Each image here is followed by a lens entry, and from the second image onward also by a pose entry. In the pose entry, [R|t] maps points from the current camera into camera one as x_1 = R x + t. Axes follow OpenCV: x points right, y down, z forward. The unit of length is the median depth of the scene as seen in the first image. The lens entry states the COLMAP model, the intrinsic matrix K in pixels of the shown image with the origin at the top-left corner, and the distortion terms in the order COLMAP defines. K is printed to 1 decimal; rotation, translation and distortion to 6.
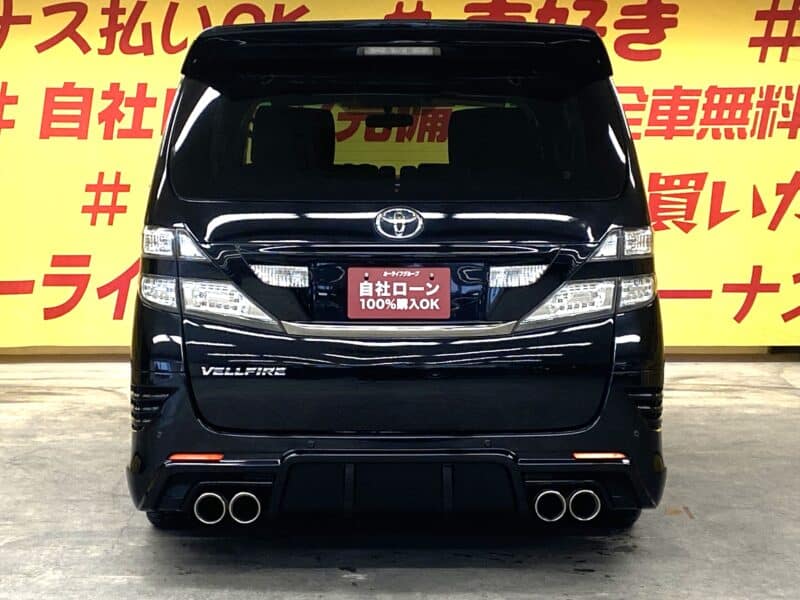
lens RADIAL K [[1752.3, 0, 421.1], [0, 1752.3, 247.1], [0, 0, 1]] dist [0.276987, -0.204439]
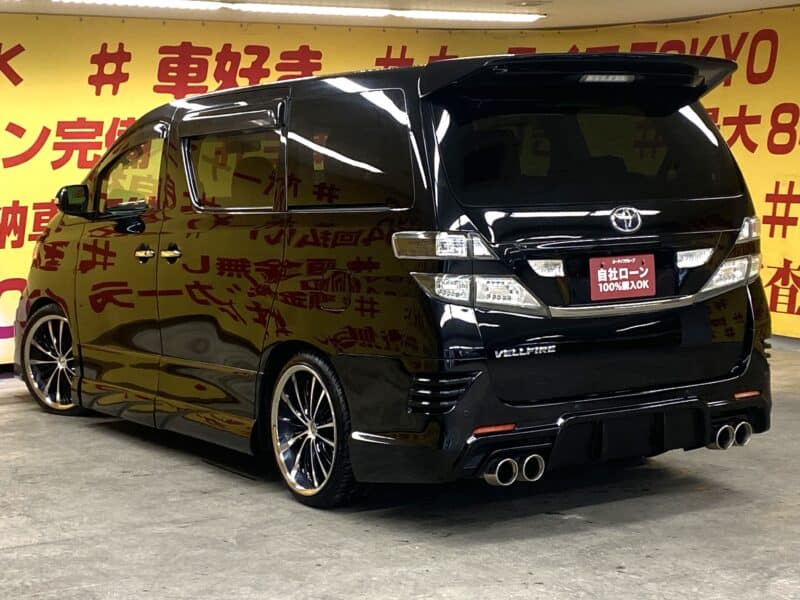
lens RADIAL K [[1483.6, 0, 426.6], [0, 1483.6, 218.9], [0, 0, 1]] dist [0.059179, -0.173299]
pose [[0.849270, -0.038678, 0.526539, -0.668139], [0.054972, 0.998370, -0.015328, -0.005643], [-0.525088, 0.041962, 0.850013, 0.195352]]
